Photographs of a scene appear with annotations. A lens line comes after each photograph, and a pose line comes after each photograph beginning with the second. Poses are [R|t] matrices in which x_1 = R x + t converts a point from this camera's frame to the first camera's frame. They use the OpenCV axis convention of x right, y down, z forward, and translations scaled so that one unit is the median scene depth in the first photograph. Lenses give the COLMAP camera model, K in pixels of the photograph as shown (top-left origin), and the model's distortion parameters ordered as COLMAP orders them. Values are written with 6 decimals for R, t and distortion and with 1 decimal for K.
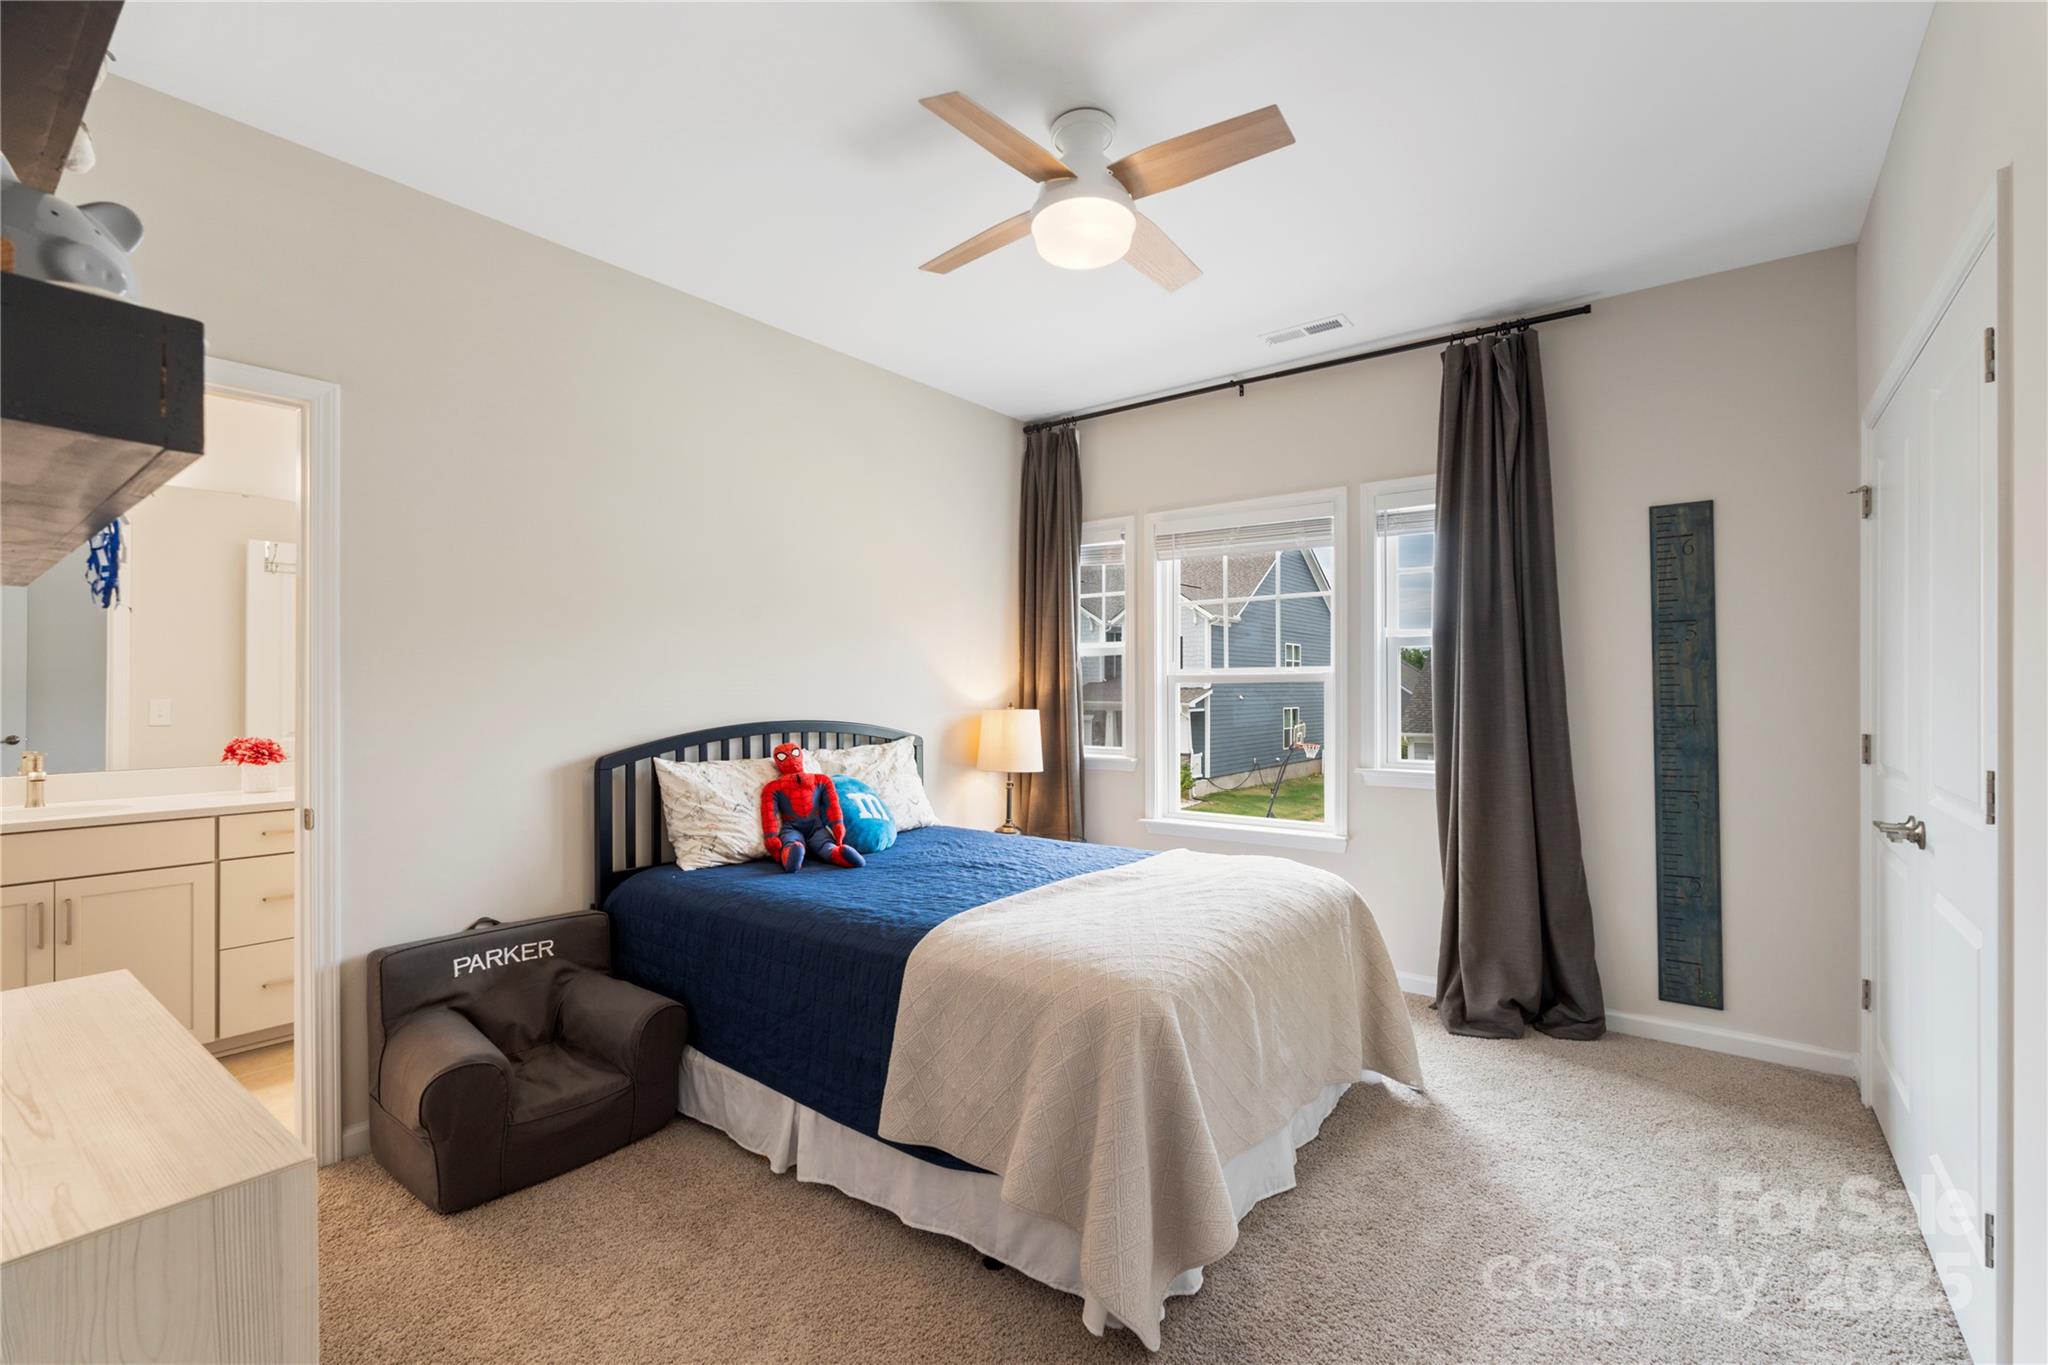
lens RADIAL K [[923.4, 0, 1029.5], [0, 923.4, 681.9], [0, 0, 1]] dist [0.000089, -0.000004]
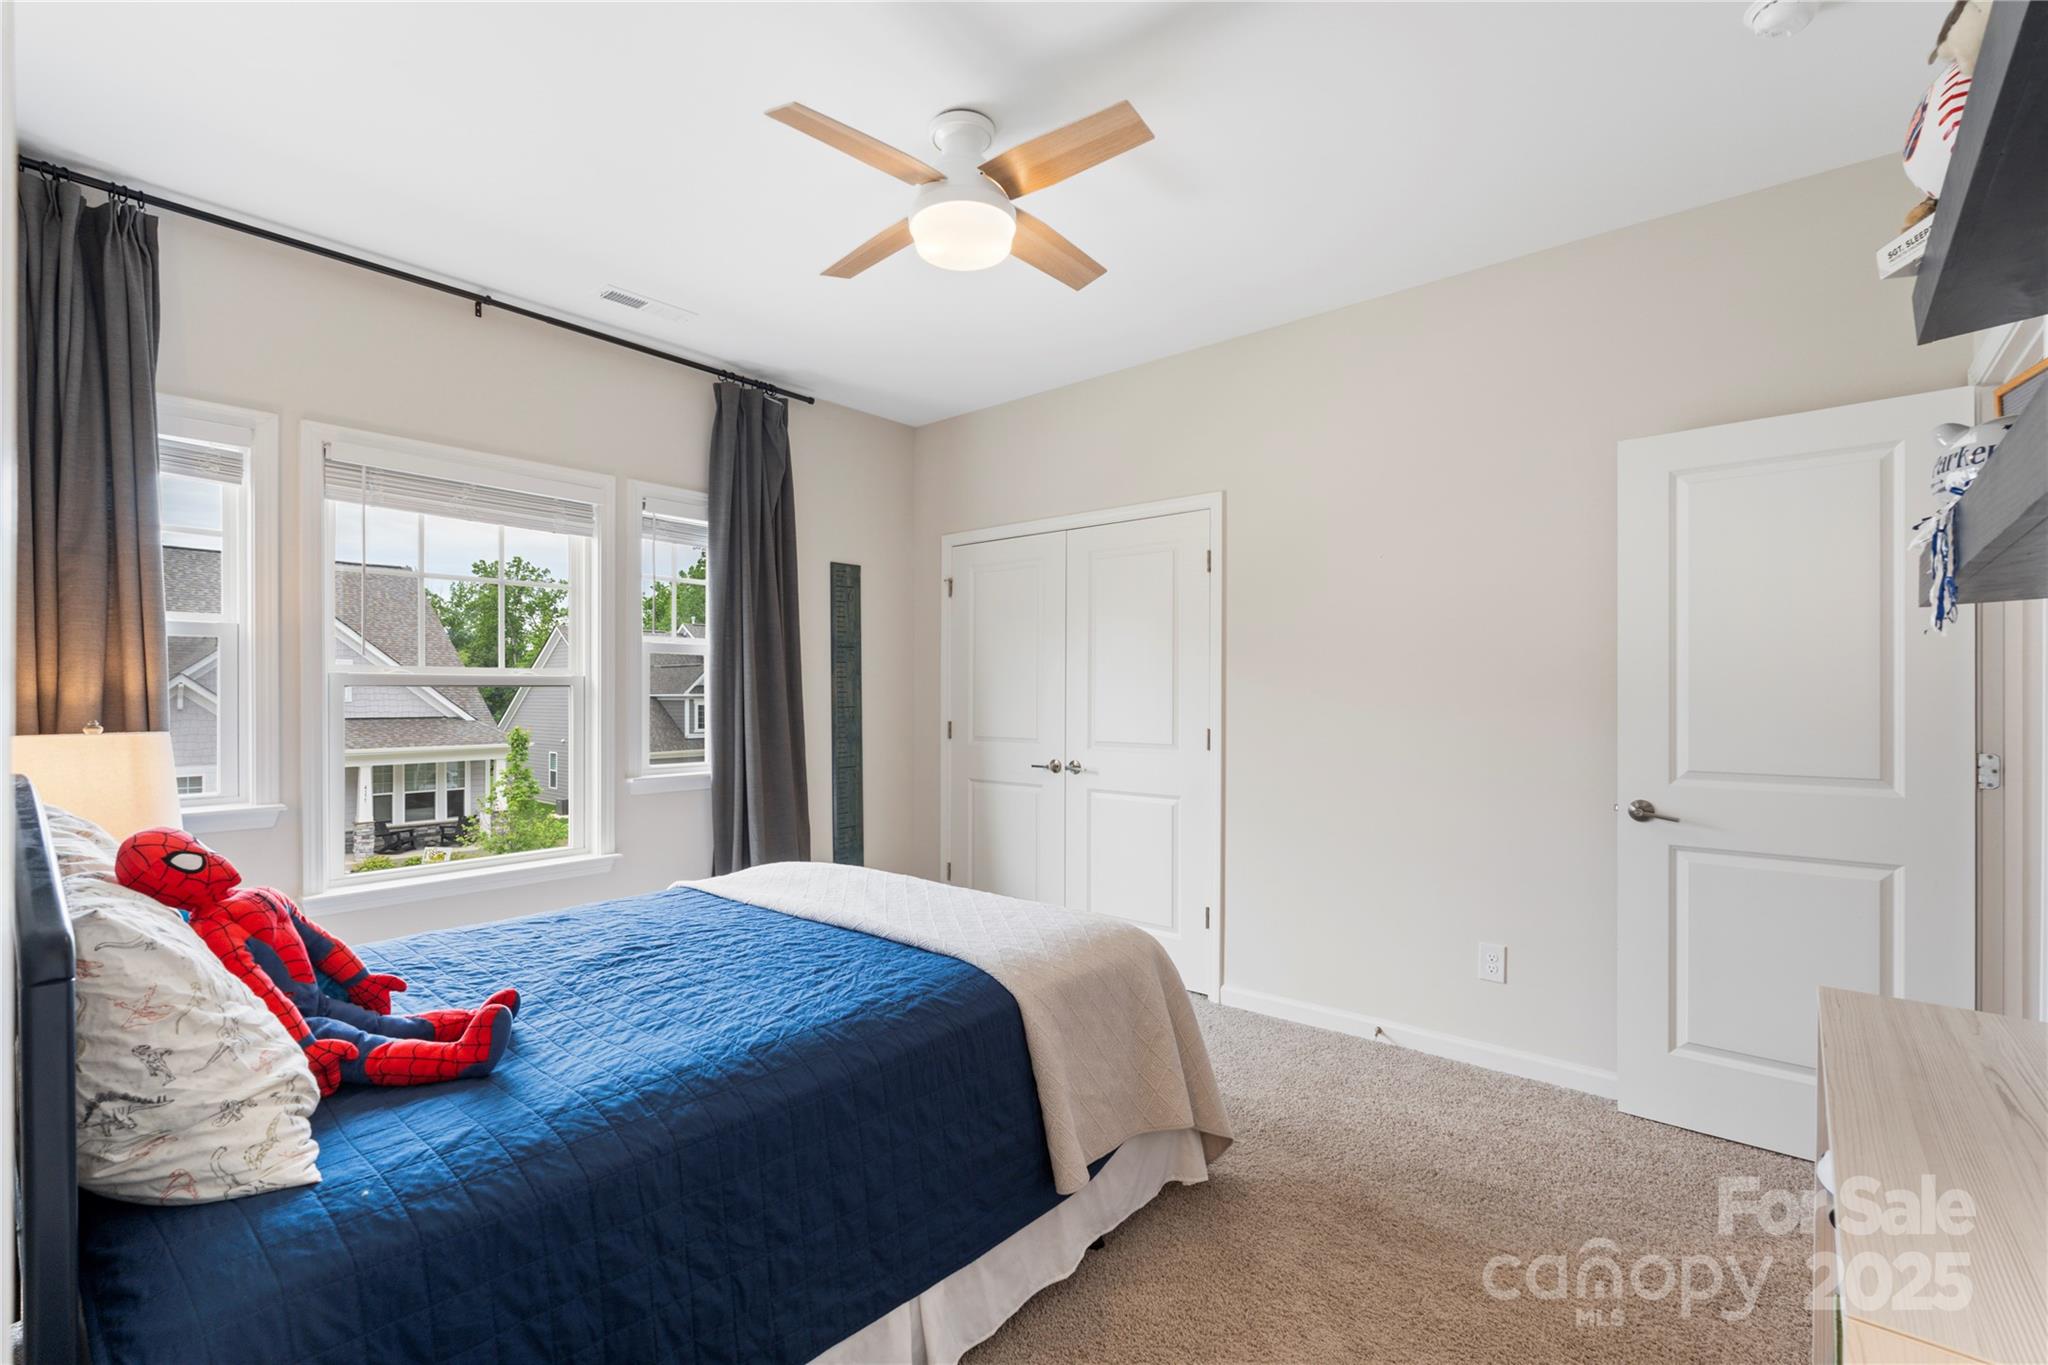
lens RADIAL K [[923.4, 0, 1029.4], [0, 923.4, 697.4], [0, 0, 1]] dist [0.000089, -0.000004]
pose [[0.033134, 0.000594, 0.999451, -0.622335], [-0.005792, 0.999983, -0.000402, 0.008746], [-0.999434, -0.005776, 0.033137, 0.601105]]
